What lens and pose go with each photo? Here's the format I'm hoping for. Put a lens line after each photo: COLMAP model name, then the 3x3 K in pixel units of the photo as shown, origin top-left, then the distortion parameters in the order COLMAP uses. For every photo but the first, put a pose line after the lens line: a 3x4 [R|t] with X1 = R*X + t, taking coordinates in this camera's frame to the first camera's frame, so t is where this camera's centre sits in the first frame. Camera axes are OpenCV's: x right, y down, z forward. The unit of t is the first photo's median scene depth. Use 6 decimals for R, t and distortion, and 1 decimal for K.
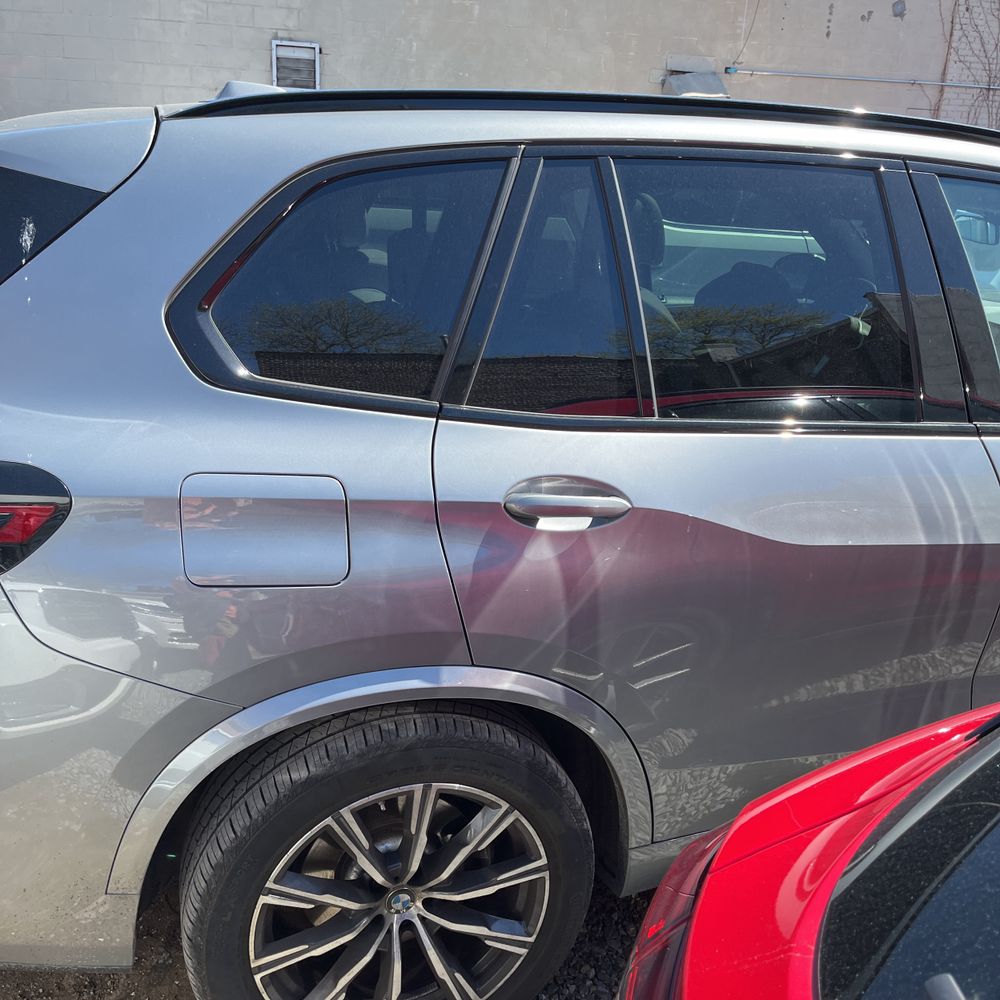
lens RADIAL K [[1028.4, 0, 500.0], [0, 1028.4, 500.0], [0, 0, 1]] dist [0.049709, -0.076717]
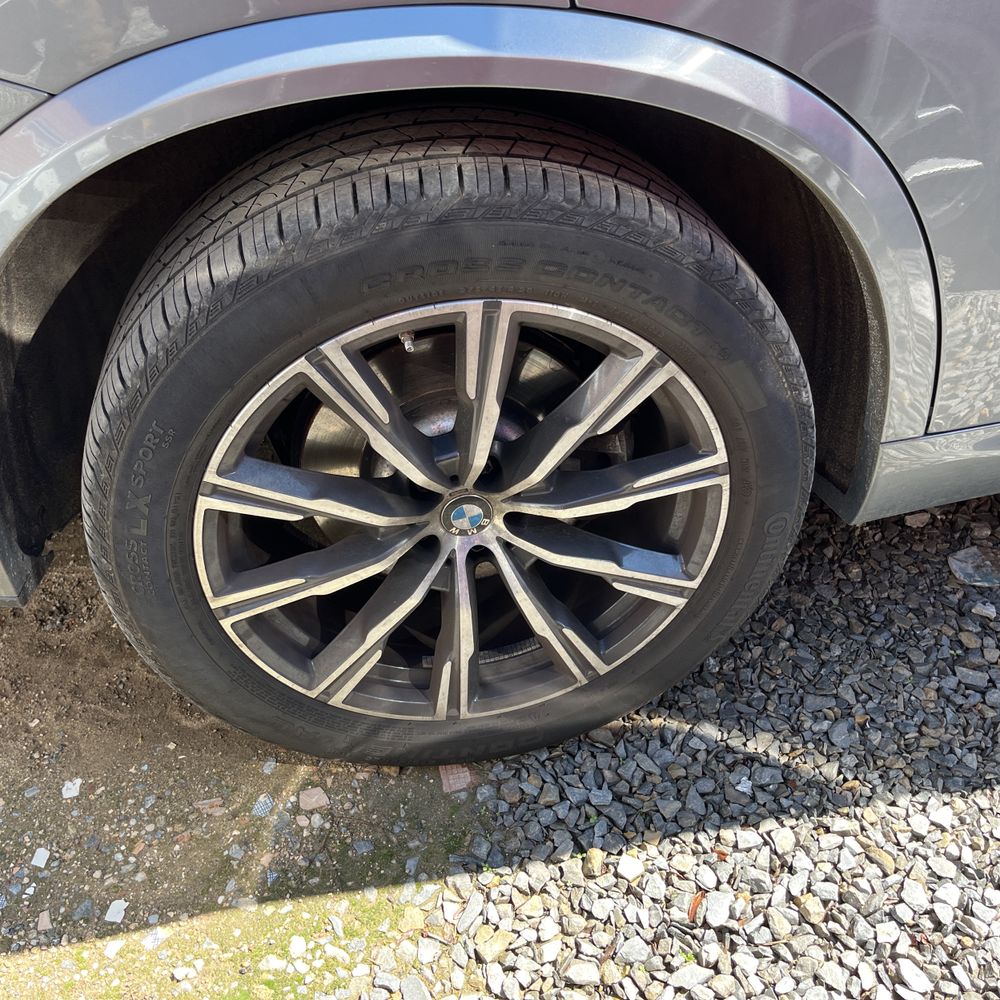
lens RADIAL K [[969.6, 0, 500.0], [0, 969.6, 500.0], [0, 0, 1]] dist [0.066810, -0.085437]
pose [[0.982772, 0.032261, -0.181985, 0.022152], [0.031105, 0.941733, 0.334920, 0.196812], [0.182186, -0.334811, 0.924505, 0.500675]]
